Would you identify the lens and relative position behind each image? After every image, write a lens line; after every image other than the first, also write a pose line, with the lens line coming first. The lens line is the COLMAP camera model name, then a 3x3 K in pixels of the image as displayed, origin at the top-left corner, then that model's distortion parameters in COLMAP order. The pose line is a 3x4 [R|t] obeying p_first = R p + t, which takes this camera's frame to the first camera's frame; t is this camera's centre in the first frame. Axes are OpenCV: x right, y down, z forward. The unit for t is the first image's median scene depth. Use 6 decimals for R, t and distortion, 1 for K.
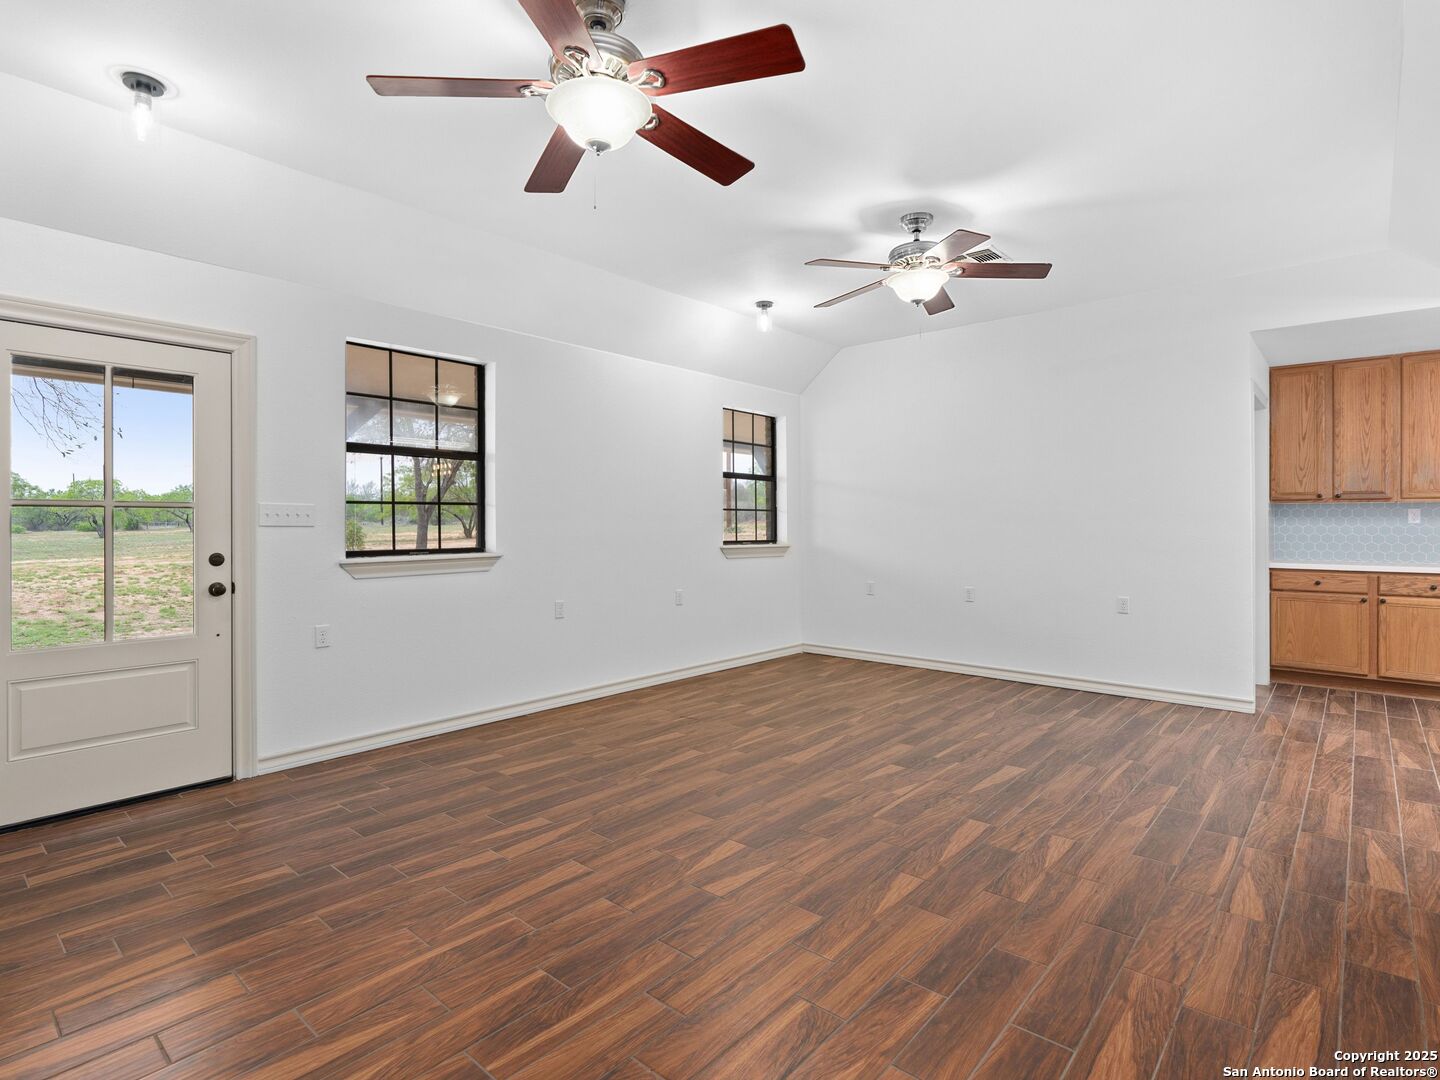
lens RADIAL K [[736.6, 0, 725.1], [0, 736.6, 530.1], [0, 0, 1]] dist [-0.008718, 0.000715]
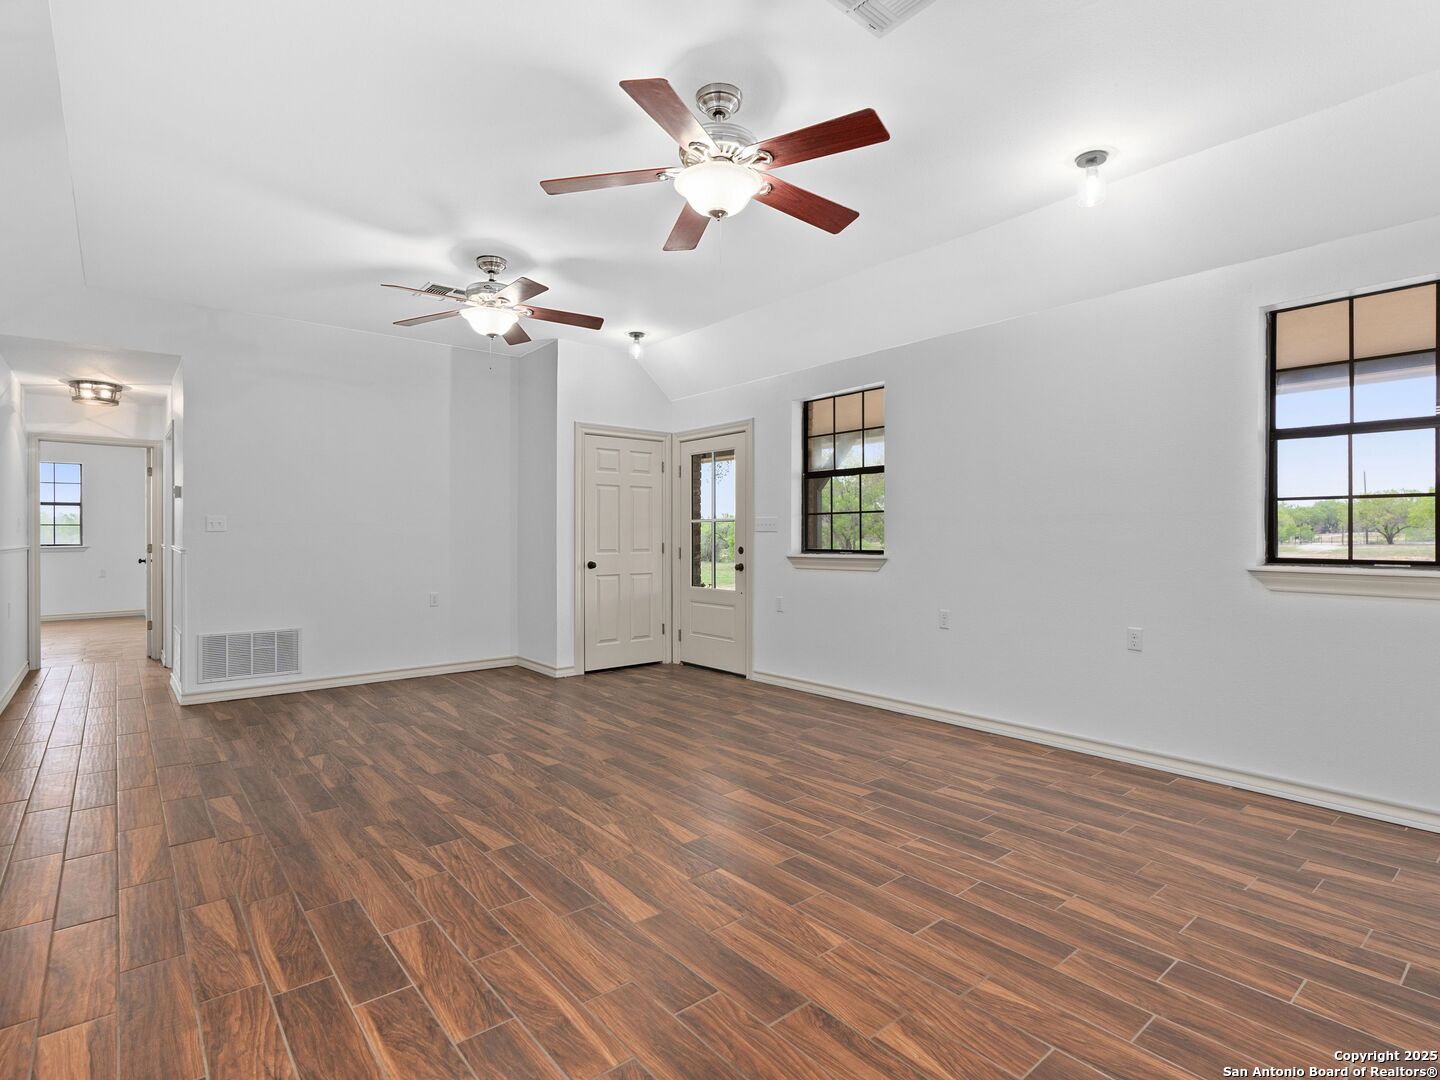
lens RADIAL K [[736.6, 0, 725.1], [0, 736.6, 530.1], [0, 0, 1]] dist [-0.008718, 0.000715]
pose [[-0.157428, -0.001799, -0.987529, 1.138558], [-0.003165, 0.999994, -0.001318, -0.006422], [0.987525, 0.002918, -0.157432, 1.319419]]
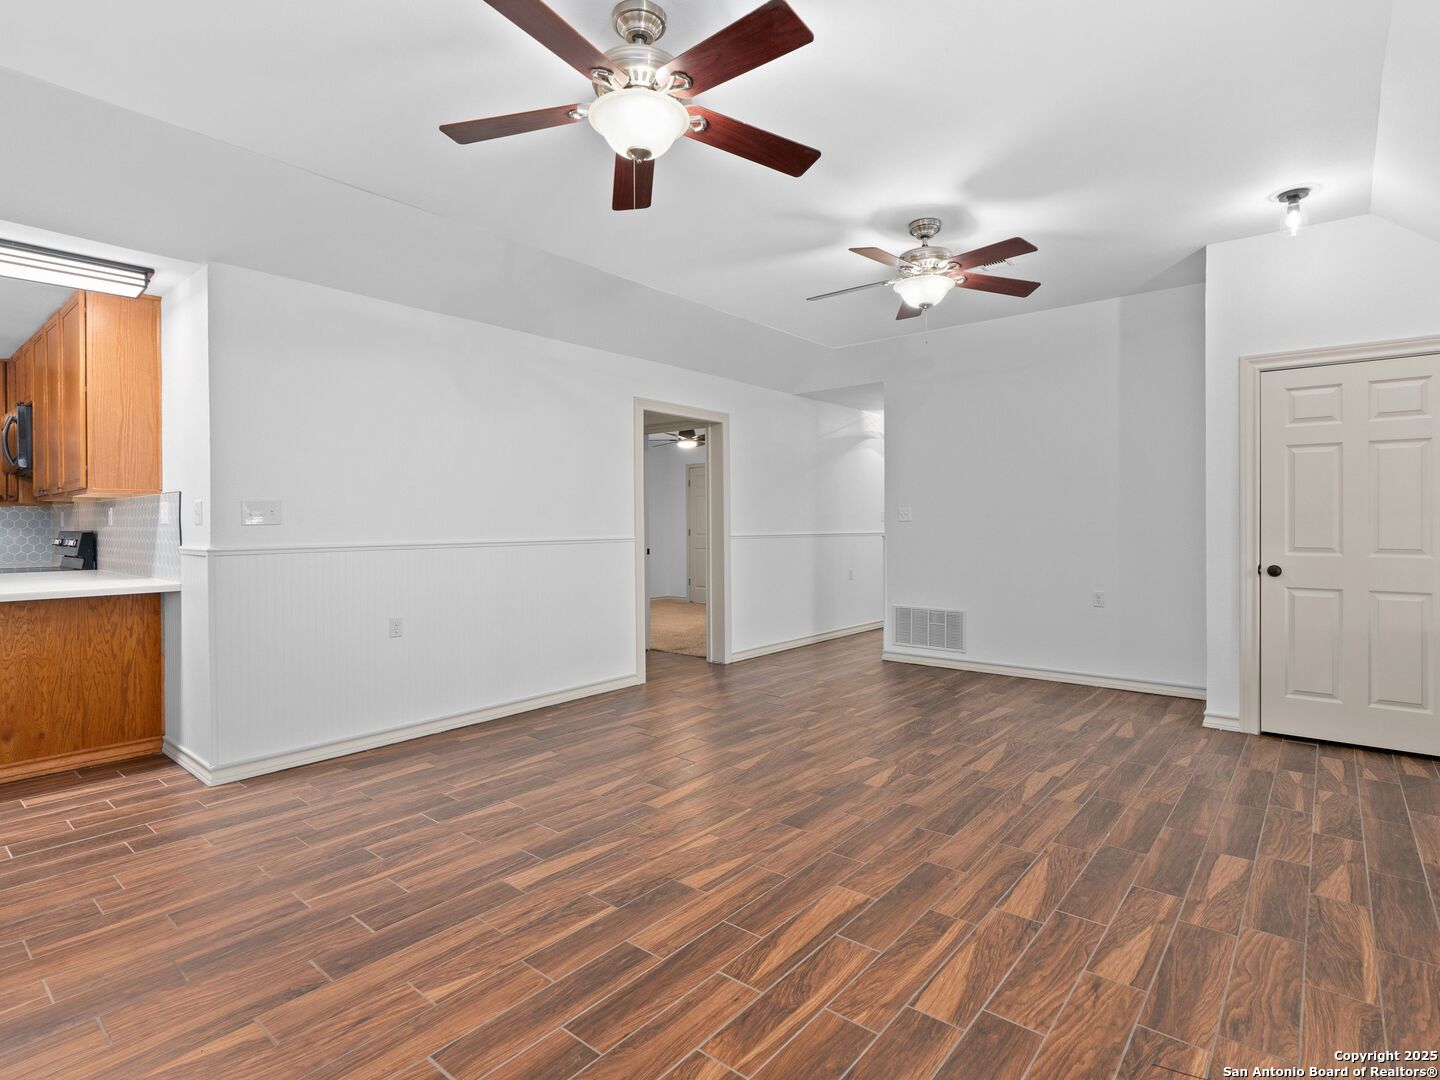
lens RADIAL K [[736.6, 0, 725.1], [0, 736.6, 530.1], [0, 0, 1]] dist [-0.008718, 0.000715]
pose [[-0.999594, 0.007071, -0.027619, 0.248372], [0.006703, 0.999888, 0.013395, -0.009310], [0.027711, 0.013204, -0.999529, 1.897143]]
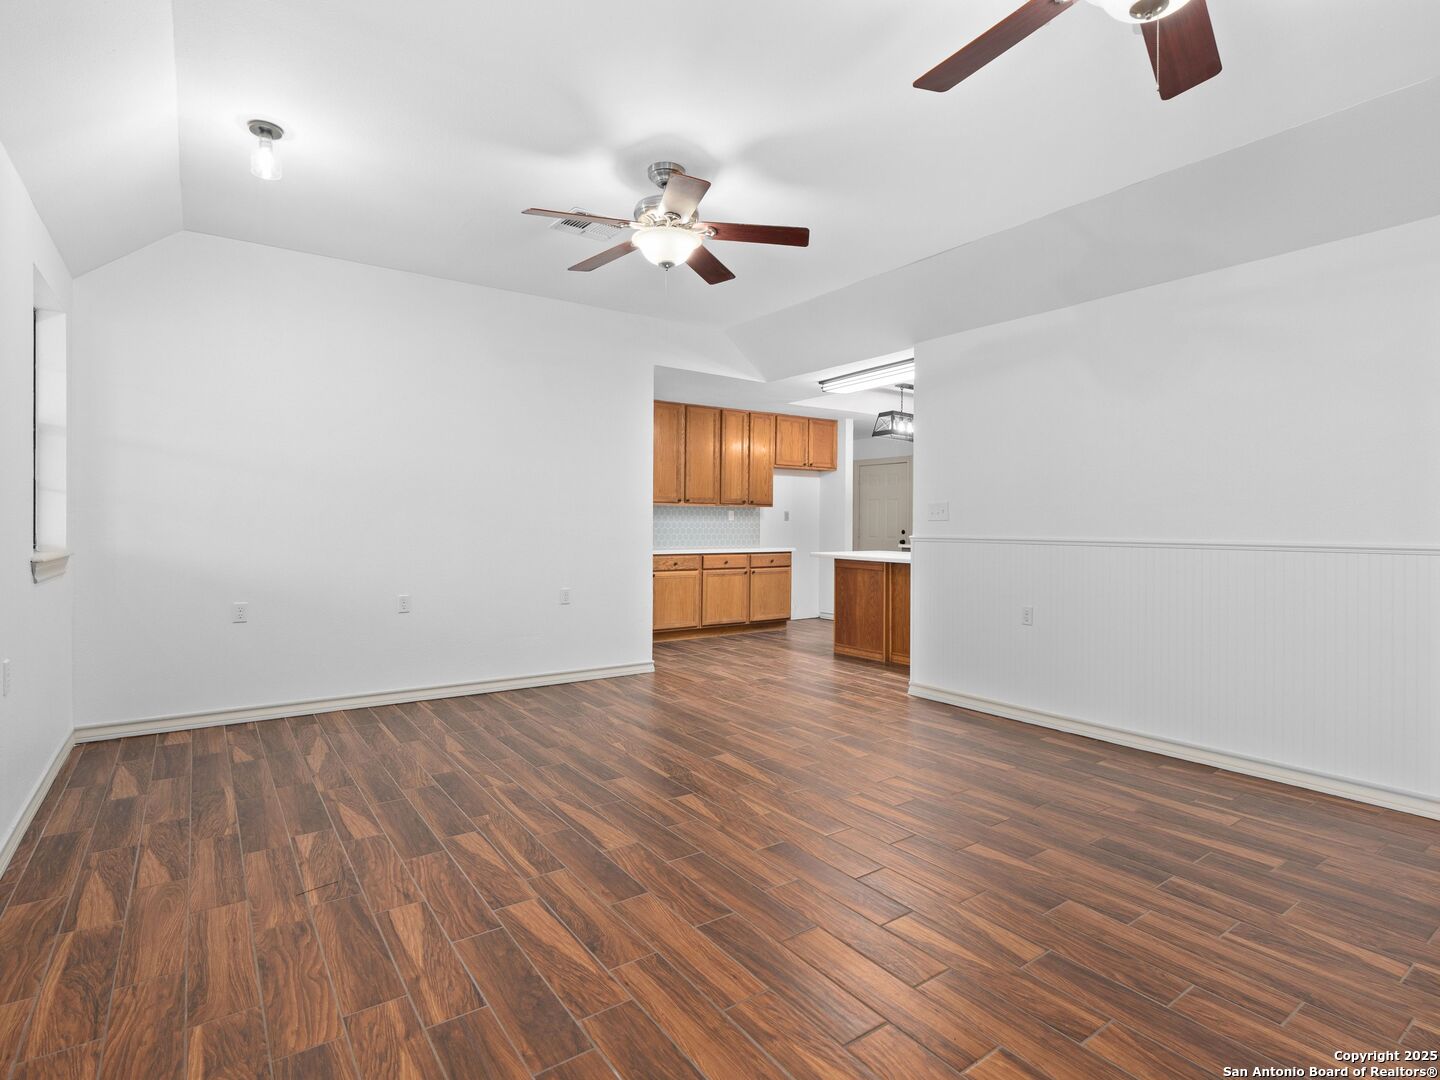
lens RADIAL K [[742.9, 0, 713.8], [0, 742.9, 508.0], [0, 0, 1]] dist [-0.004553, -0.001183]
pose [[0.240247, 0.022307, 0.970455, -0.698913], [0.001255, 0.999728, -0.023290, 0.002380], [-0.970711, 0.006814, 0.240154, 0.859806]]
